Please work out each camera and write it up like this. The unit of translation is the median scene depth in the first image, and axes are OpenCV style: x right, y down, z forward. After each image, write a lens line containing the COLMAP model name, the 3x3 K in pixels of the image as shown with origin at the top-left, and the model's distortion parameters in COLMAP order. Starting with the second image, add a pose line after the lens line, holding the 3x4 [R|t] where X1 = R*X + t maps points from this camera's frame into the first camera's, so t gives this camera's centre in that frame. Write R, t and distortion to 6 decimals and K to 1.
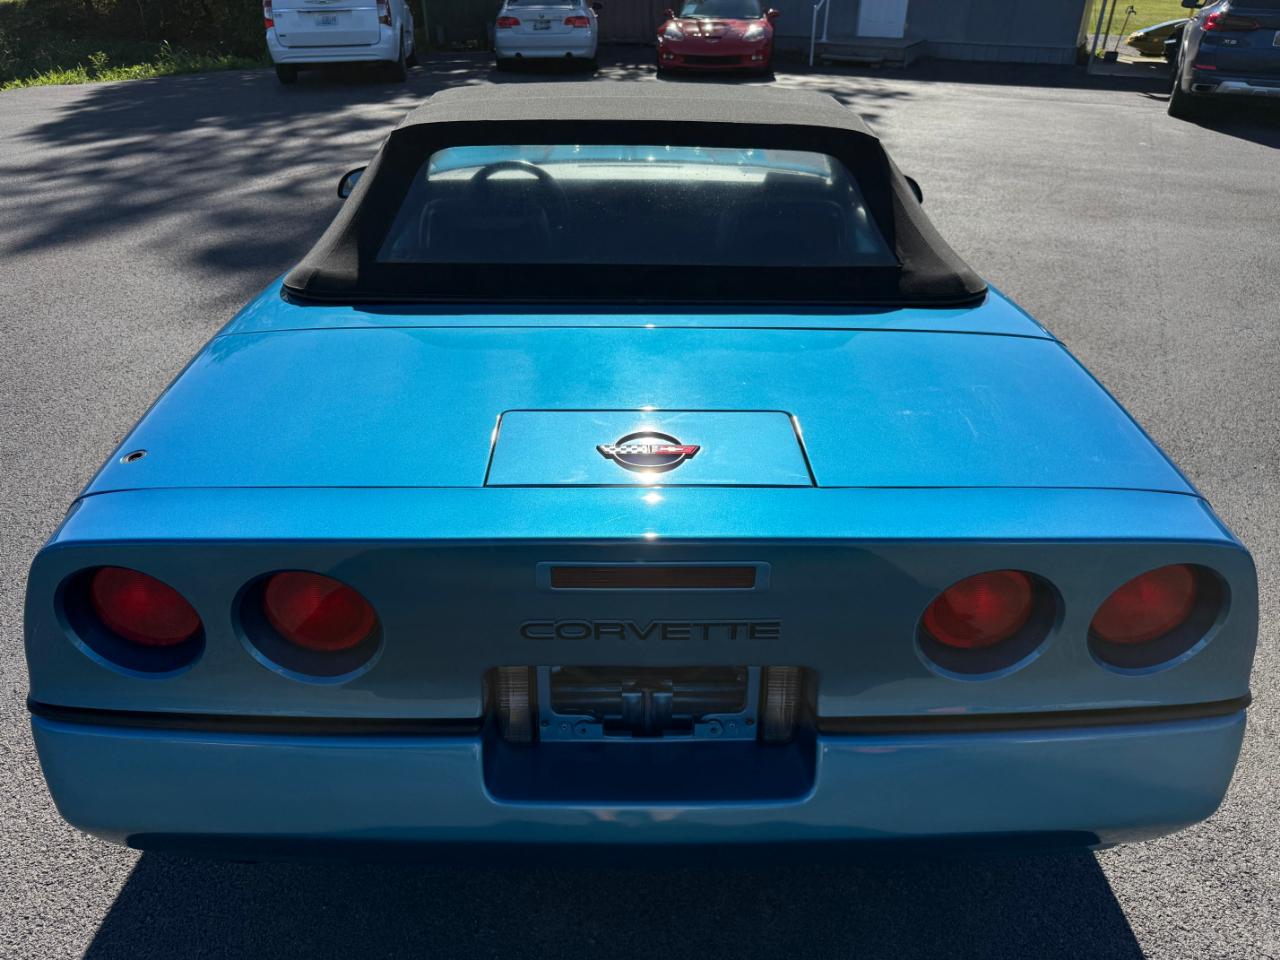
lens RADIAL K [[937.9, 0, 646.1], [0, 937.9, 491.1], [0, 0, 1]] dist [0.006198, -0.017528]
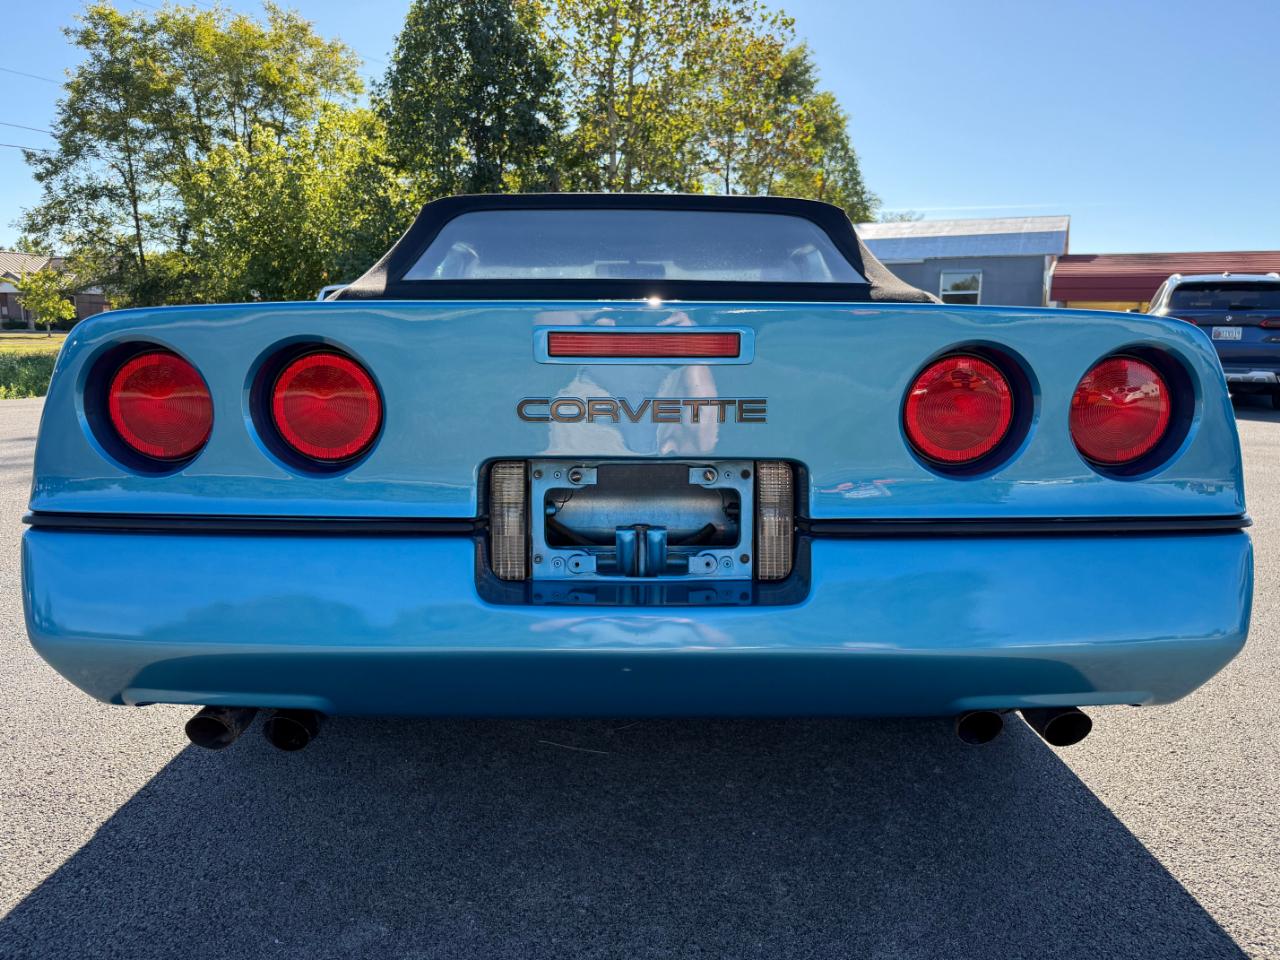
lens RADIAL K [[937.9, 0, 642.4], [0, 937.9, 475.4], [0, 0, 1]] dist [0.006198, -0.017528]
pose [[0.999923, -0.007755, -0.009739, 0.009970], [0.003757, 0.933799, -0.357779, 0.408337], [0.011869, 0.357715, 0.933755, 0.037771]]
